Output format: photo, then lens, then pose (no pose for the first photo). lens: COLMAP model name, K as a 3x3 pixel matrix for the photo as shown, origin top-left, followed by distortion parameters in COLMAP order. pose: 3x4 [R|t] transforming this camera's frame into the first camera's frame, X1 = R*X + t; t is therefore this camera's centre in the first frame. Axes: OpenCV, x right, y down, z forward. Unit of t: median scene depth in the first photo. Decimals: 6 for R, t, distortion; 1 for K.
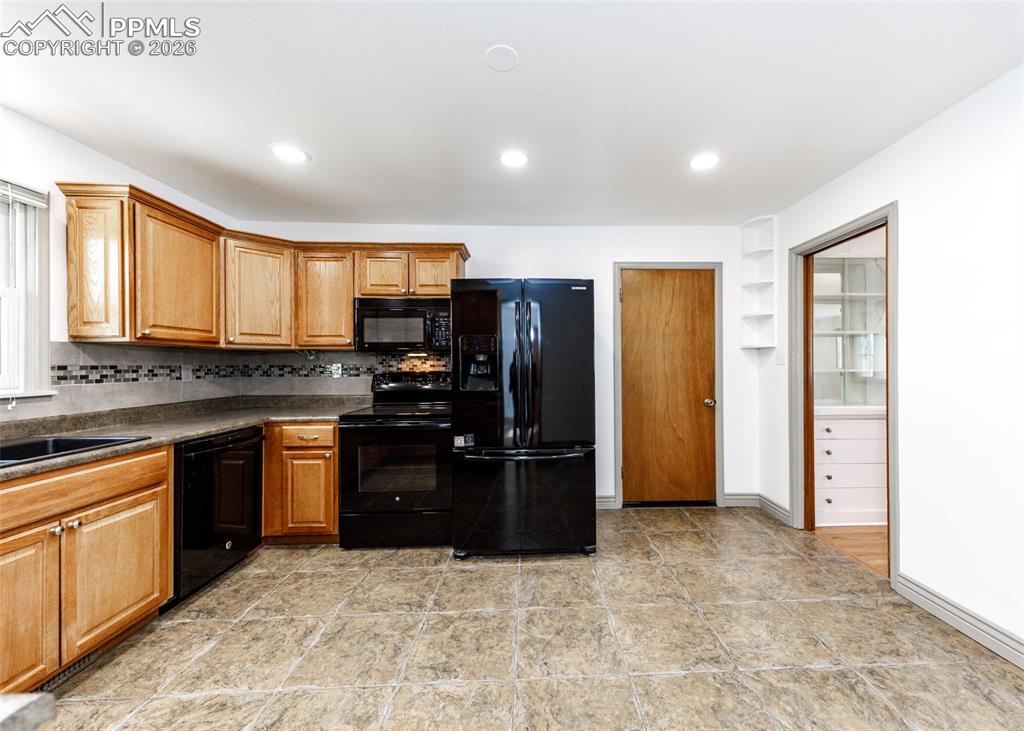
lens RADIAL K [[395.0, 0, 544.4], [0, 395.0, 369.5], [0, 0, 1]] dist [0.002113, -0.000472]
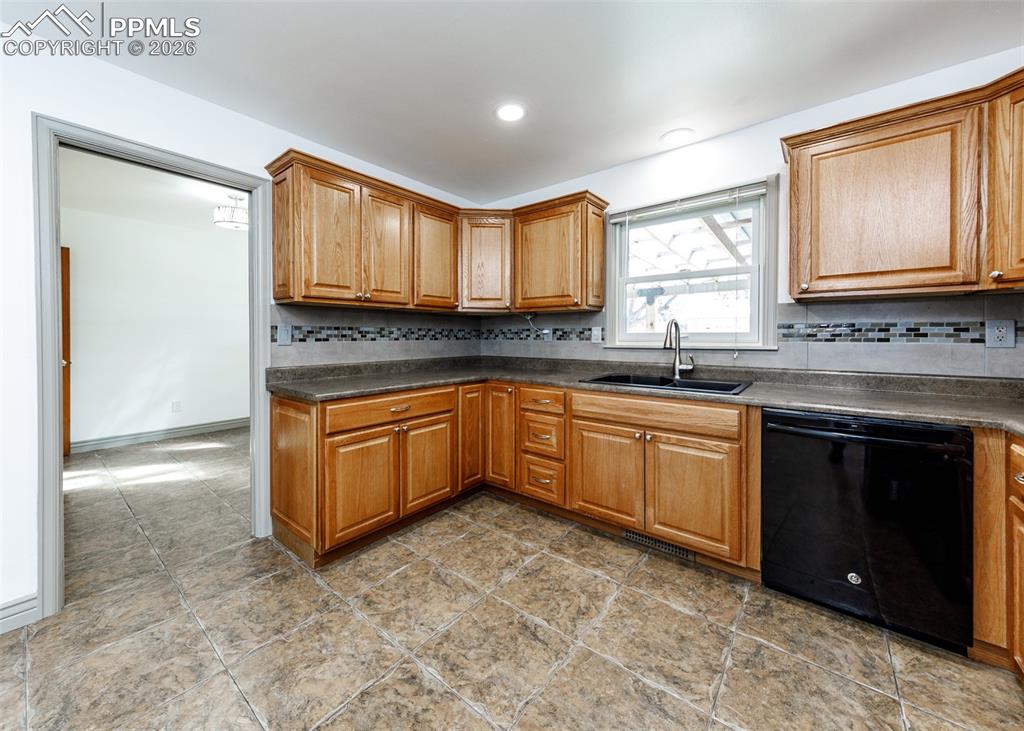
lens RADIAL K [[394.4, 0, 502.3], [0, 394.4, 337.1], [0, 0, 1]] dist [0.007850, -0.001394]
pose [[-0.664233, 0.009807, -0.747461, 0.137921], [-0.003259, 0.999866, 0.016015, 0.009357], [0.747519, 0.013074, -0.664112, 1.028065]]
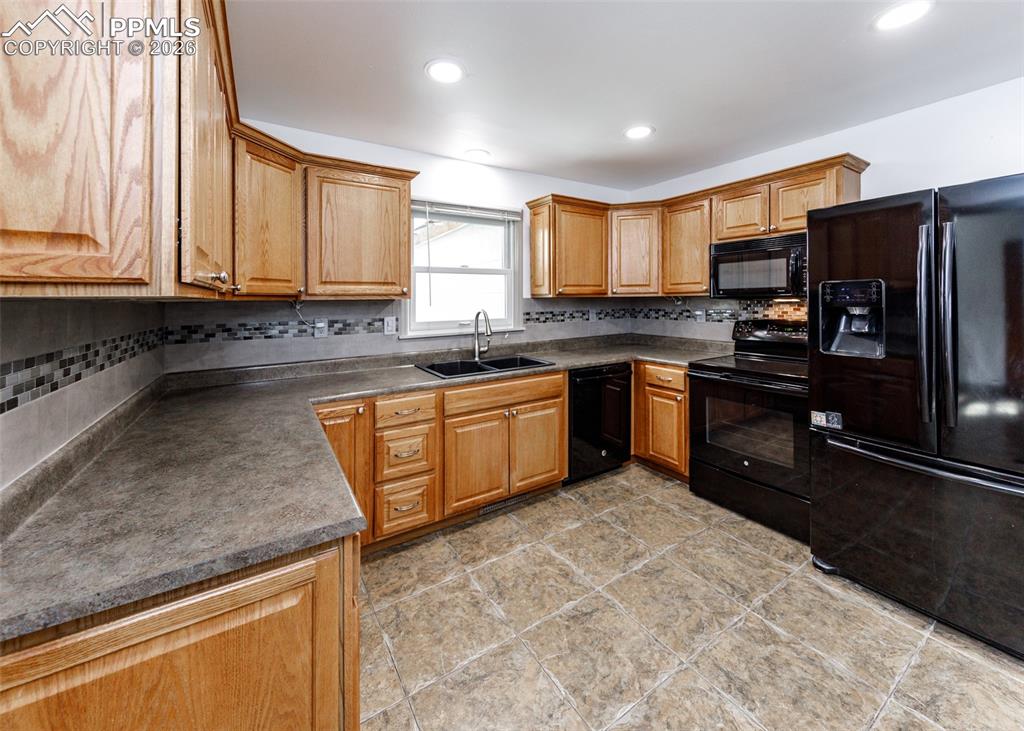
lens RADIAL K [[394.4, 0, 521.3], [0, 394.4, 301.0], [0, 0, 1]] dist [0.007850, -0.001394]
pose [[0.513433, 0.003206, -0.858123, 0.169875], [-0.000380, 0.999994, 0.003508, -0.057083], [0.858129, -0.001475, 0.513431, 0.113552]]
